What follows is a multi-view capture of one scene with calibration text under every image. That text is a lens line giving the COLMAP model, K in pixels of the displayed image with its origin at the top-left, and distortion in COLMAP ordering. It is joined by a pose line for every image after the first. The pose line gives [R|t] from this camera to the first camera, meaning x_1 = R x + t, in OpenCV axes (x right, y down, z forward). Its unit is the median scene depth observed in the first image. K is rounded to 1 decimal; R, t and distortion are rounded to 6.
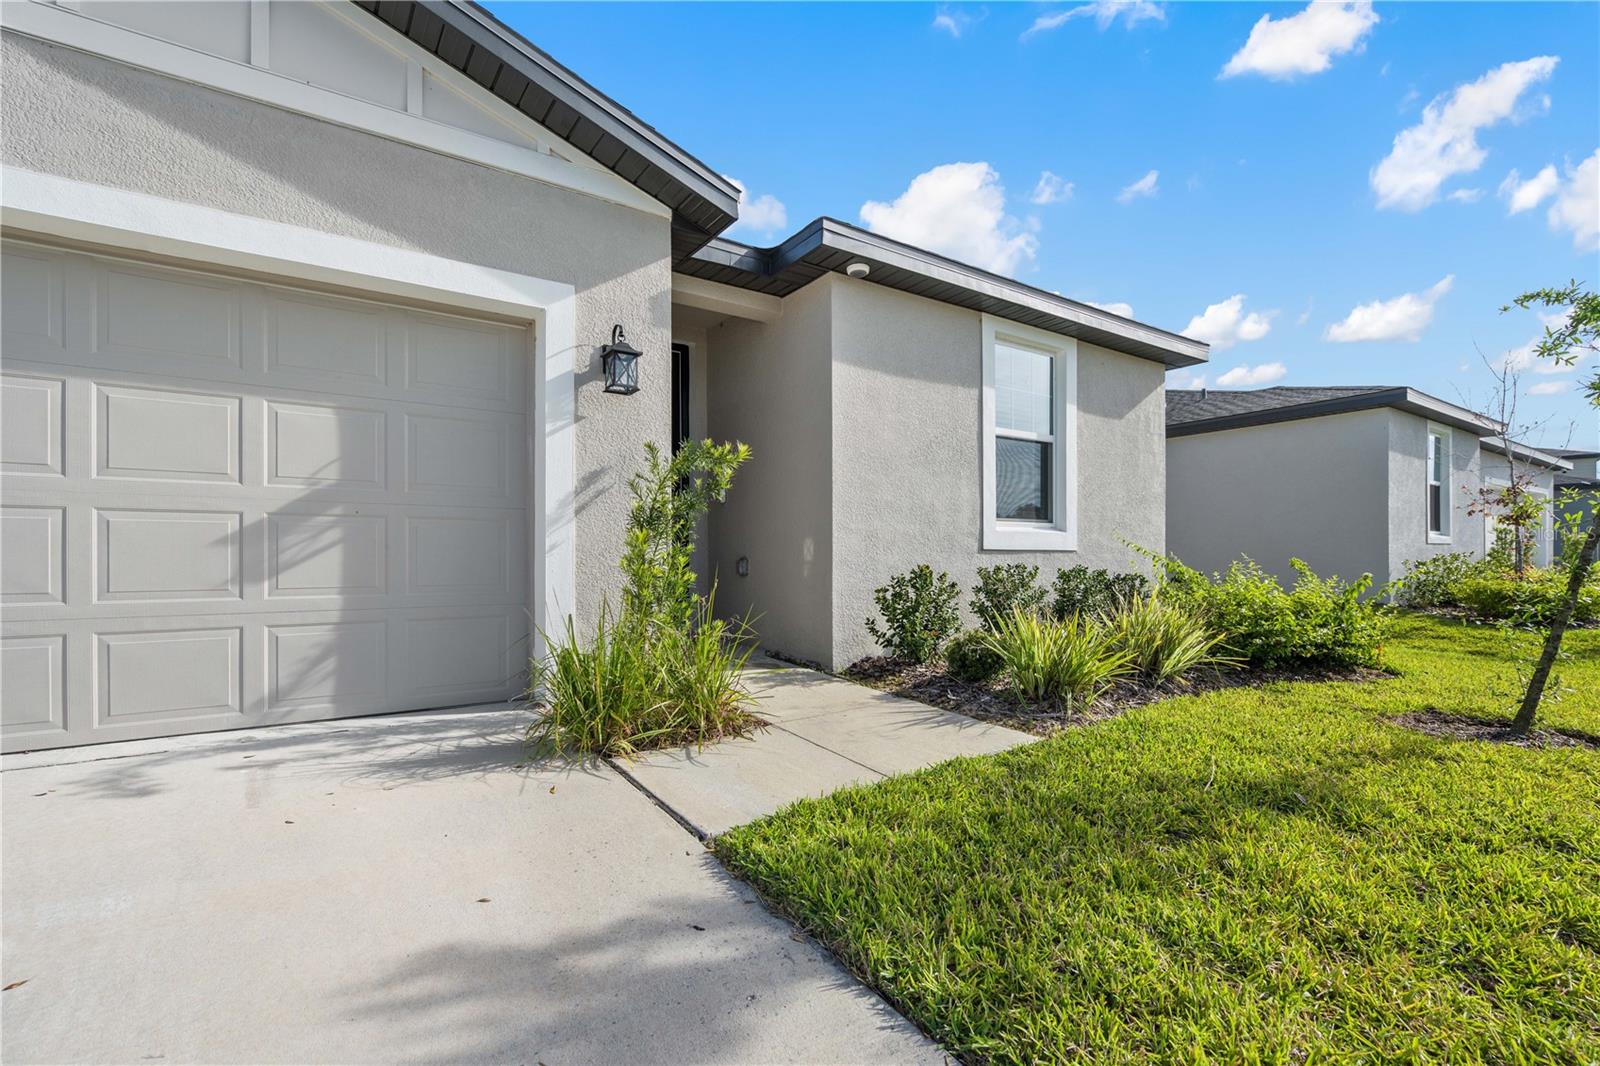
lens RADIAL K [[720.9, 0, 793.6], [0, 720.9, 547.2], [0, 0, 1]] dist [-0.000948, 0.000149]
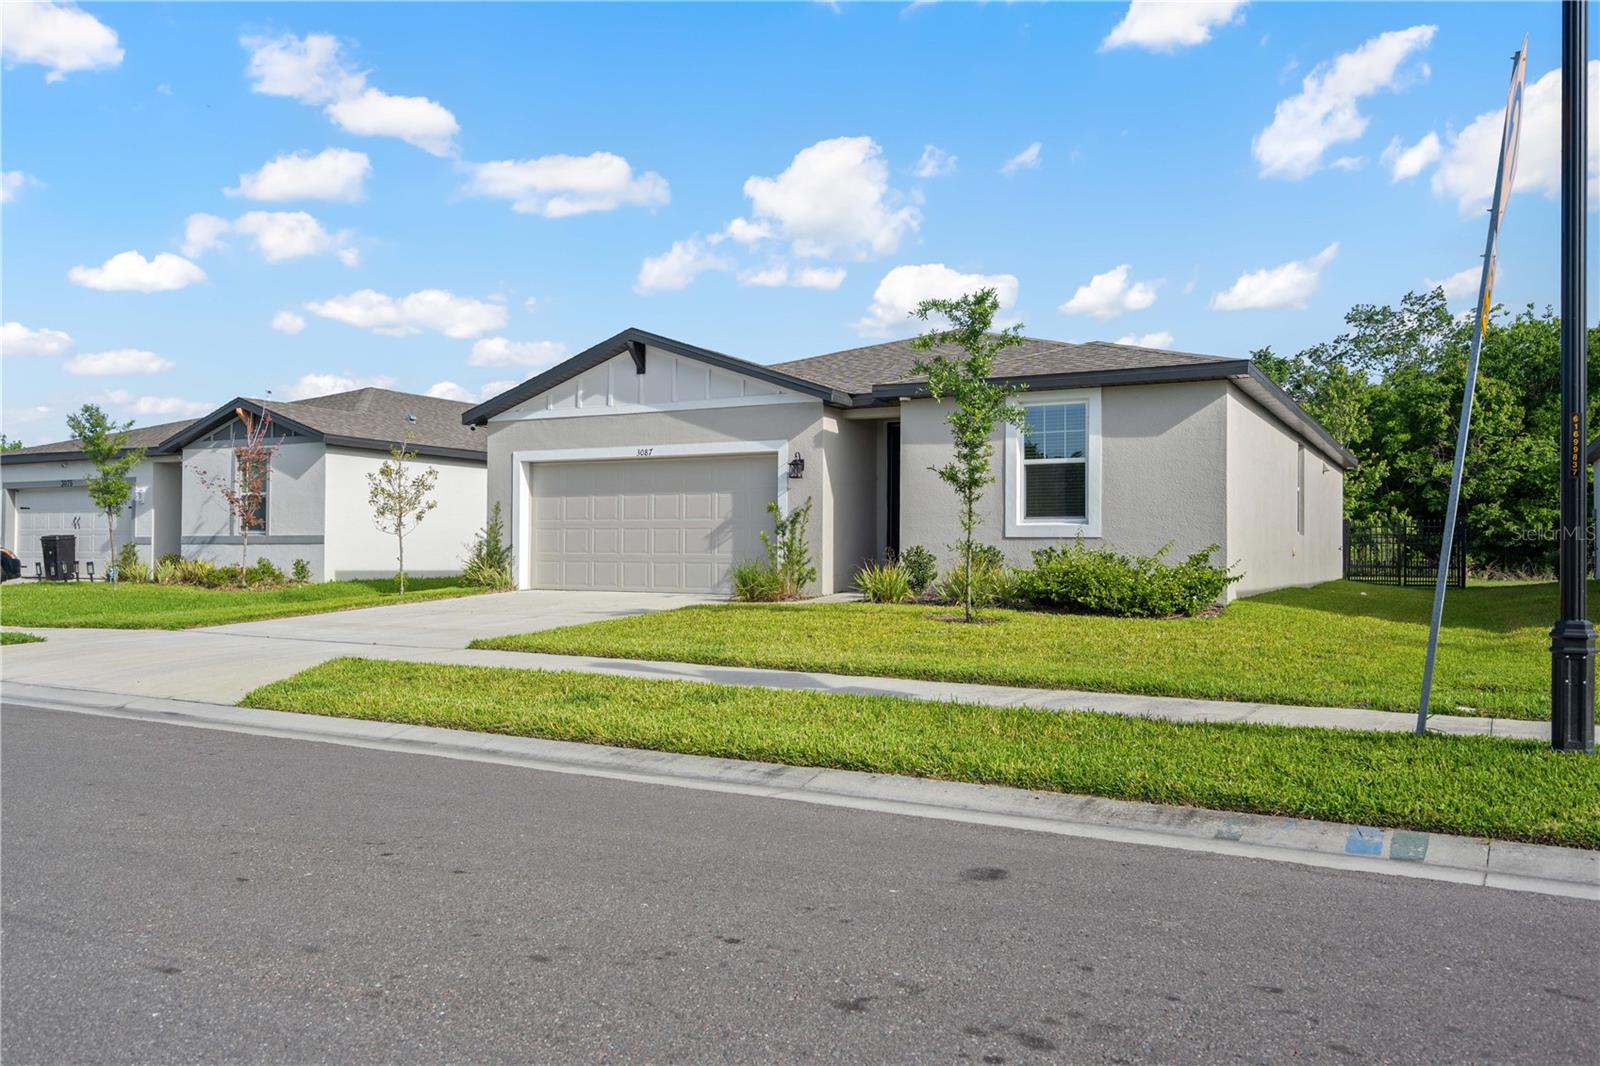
lens RADIAL K [[1169.2, 0, 800.0], [0, 1169.2, 533.0], [0, 0, 1]] dist [0.008986, 0.001643]
pose [[0.453710, -0.014972, -0.891023, 2.899535], [0.001735, 0.999872, -0.015918, 0.042104], [0.891147, 0.005676, 0.453678, -0.741280]]
